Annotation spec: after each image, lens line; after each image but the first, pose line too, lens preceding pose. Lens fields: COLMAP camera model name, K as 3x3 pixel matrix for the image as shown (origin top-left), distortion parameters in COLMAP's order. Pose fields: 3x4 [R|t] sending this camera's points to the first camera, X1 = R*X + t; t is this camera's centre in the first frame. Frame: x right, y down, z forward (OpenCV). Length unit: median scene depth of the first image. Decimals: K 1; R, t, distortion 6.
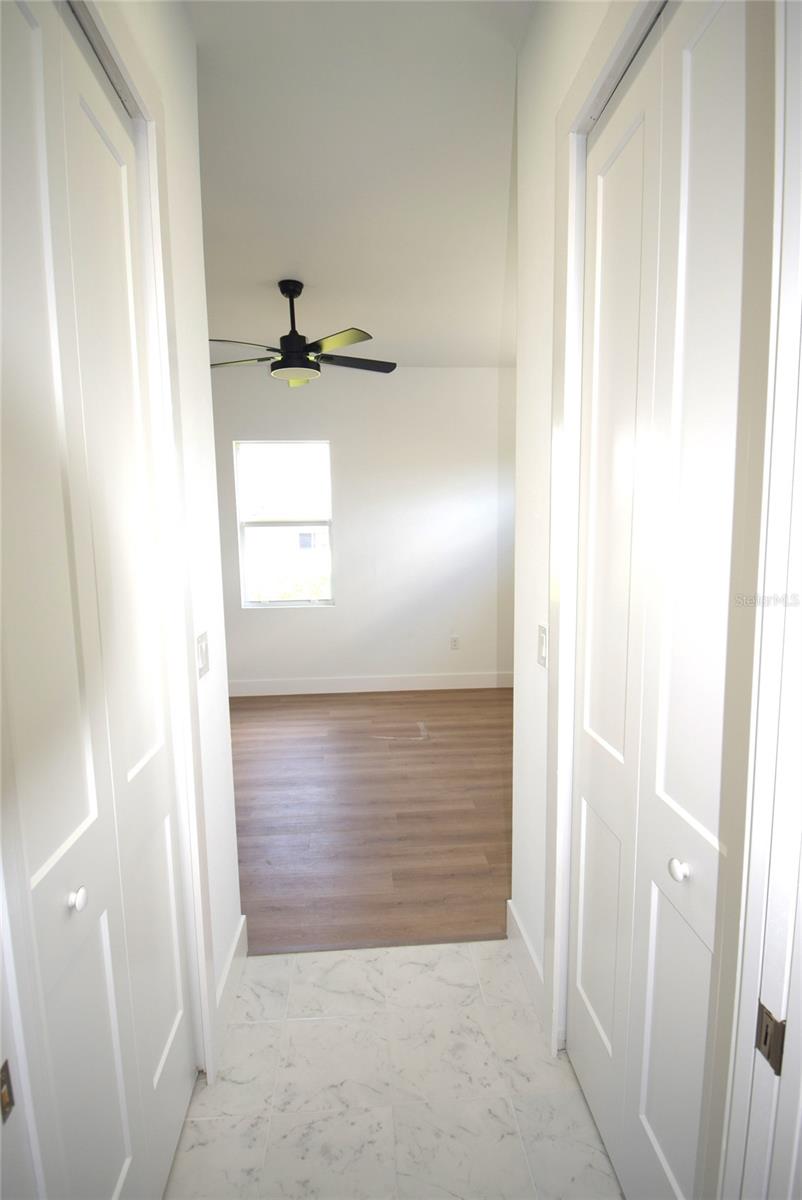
lens RADIAL K [[592.4, 0, 402.2], [0, 592.4, 606.4], [0, 0, 1]] dist [0.000028, 0.000005]
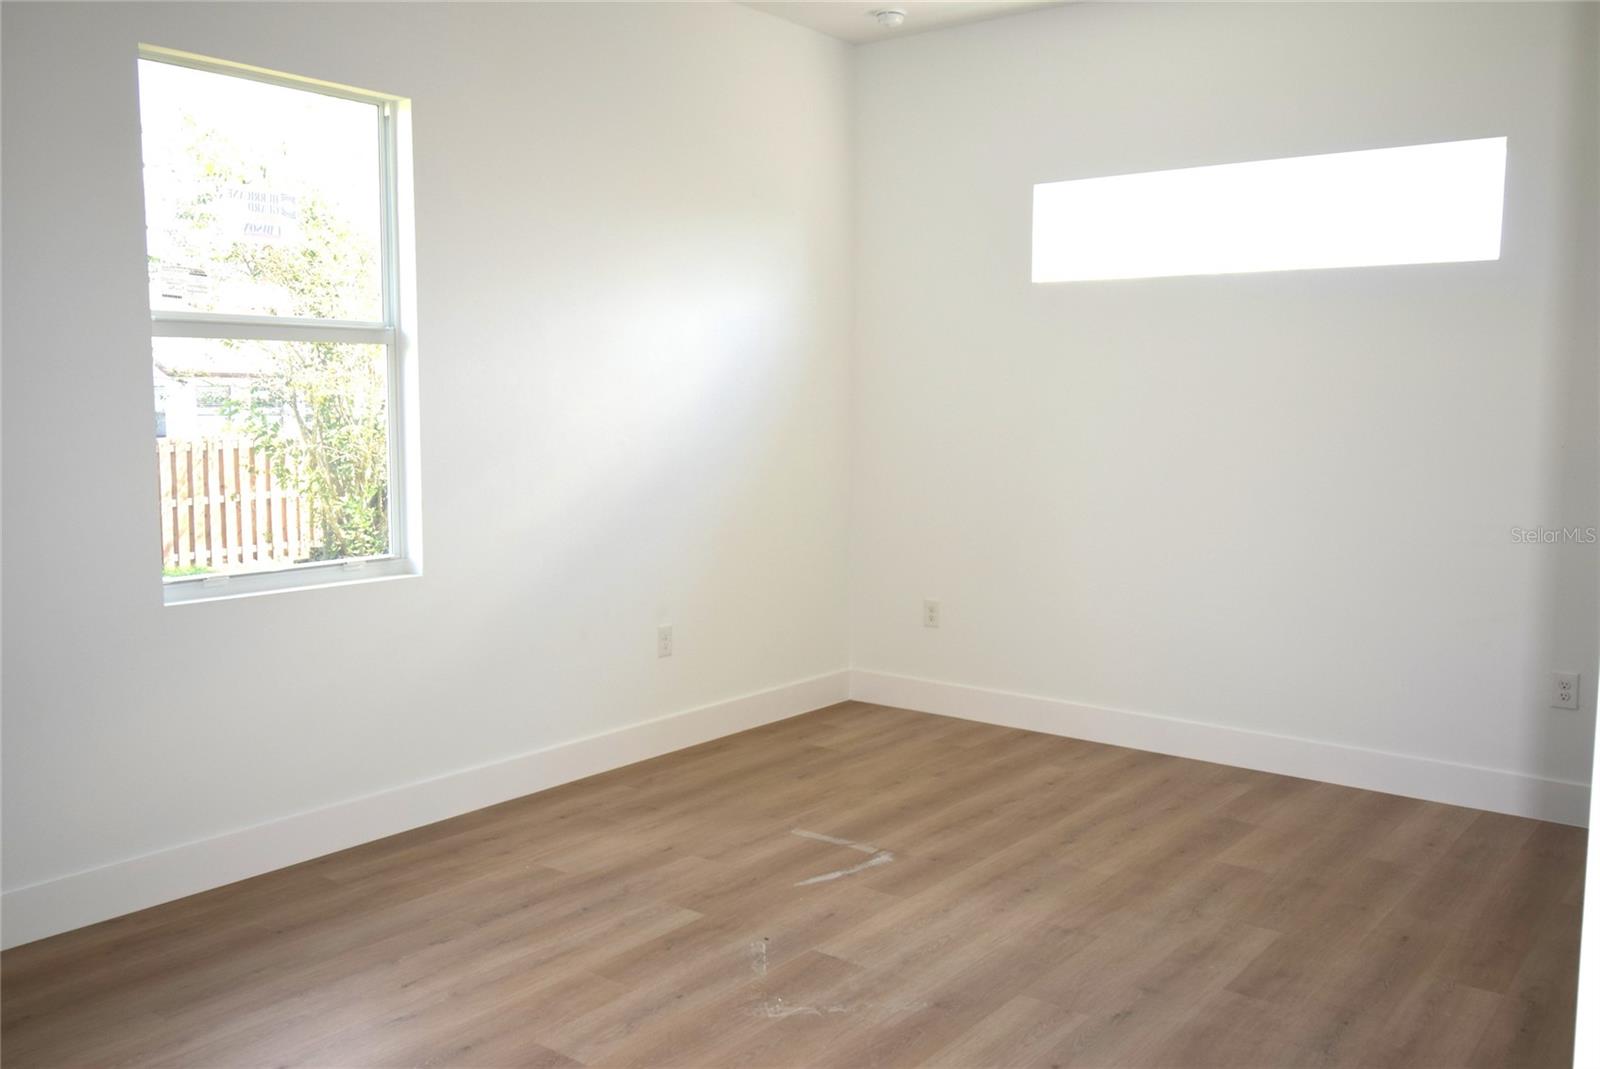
lens RADIAL K [[1340.7, 0, 799.0], [0, 1340.7, 531.8], [0, 0, 1]] dist [0.007645, -0.020021]
pose [[0.675688, -0.056921, 0.734987, -0.684548], [0.075626, 0.997107, 0.007696, -0.018503], [-0.733298, 0.050384, 0.678038, 0.386061]]
